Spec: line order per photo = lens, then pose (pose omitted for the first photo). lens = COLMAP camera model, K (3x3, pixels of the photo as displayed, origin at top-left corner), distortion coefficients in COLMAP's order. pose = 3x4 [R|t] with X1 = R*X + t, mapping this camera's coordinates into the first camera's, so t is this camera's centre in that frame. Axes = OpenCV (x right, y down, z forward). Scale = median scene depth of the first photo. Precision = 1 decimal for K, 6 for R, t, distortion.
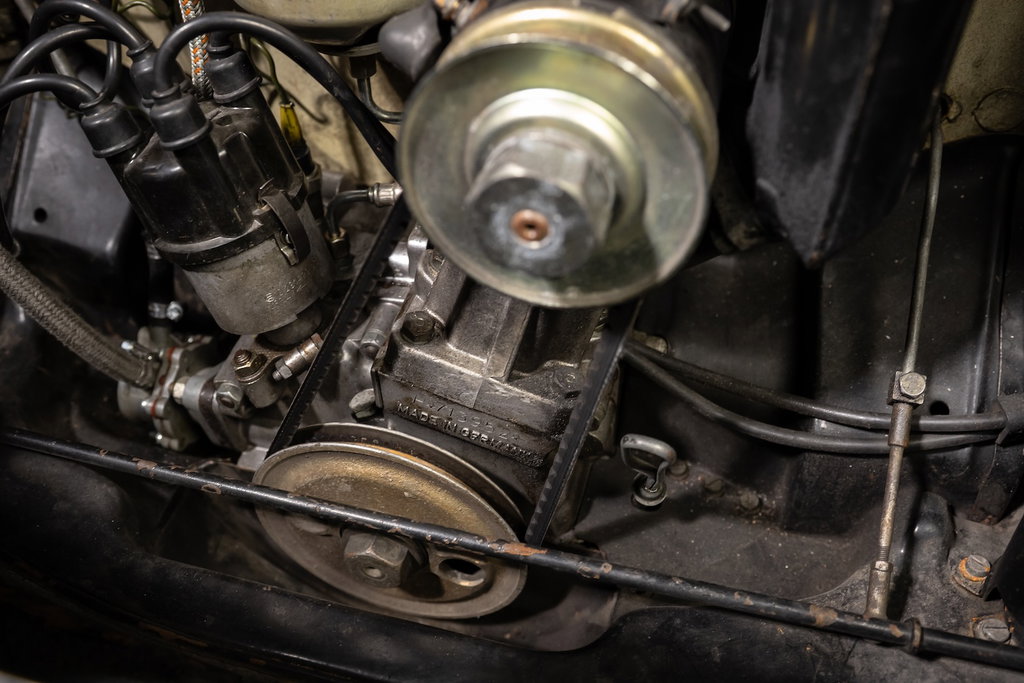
lens RADIAL K [[828.9, 0, 515.8], [0, 828.9, 339.8], [0, 0, 1]] dist [-0.068861, 0.001235]
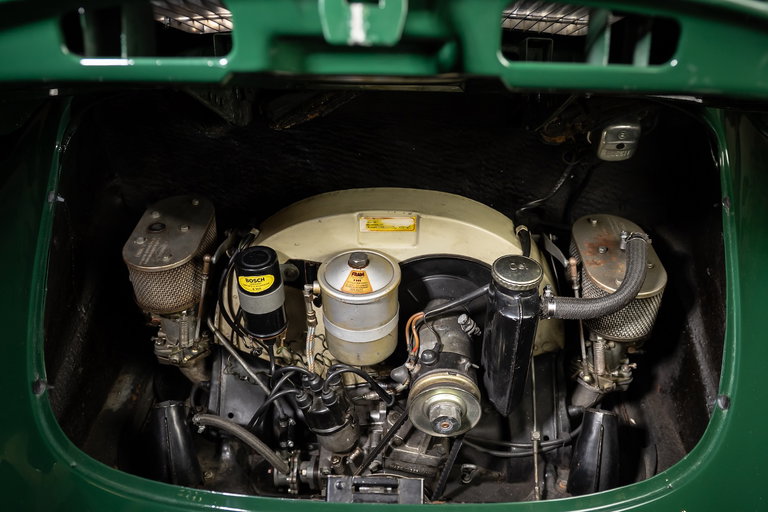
lens RADIAL K [[621.7, 0, 382.2], [0, 621.7, 258.0], [0, 0, 1]] dist [-0.068861, 0.001235]
pose [[0.975398, -0.117579, 0.186476, -0.541367], [0.146226, 0.978096, -0.148141, -0.373899], [-0.164973, 0.171764, 0.971226, -1.523486]]
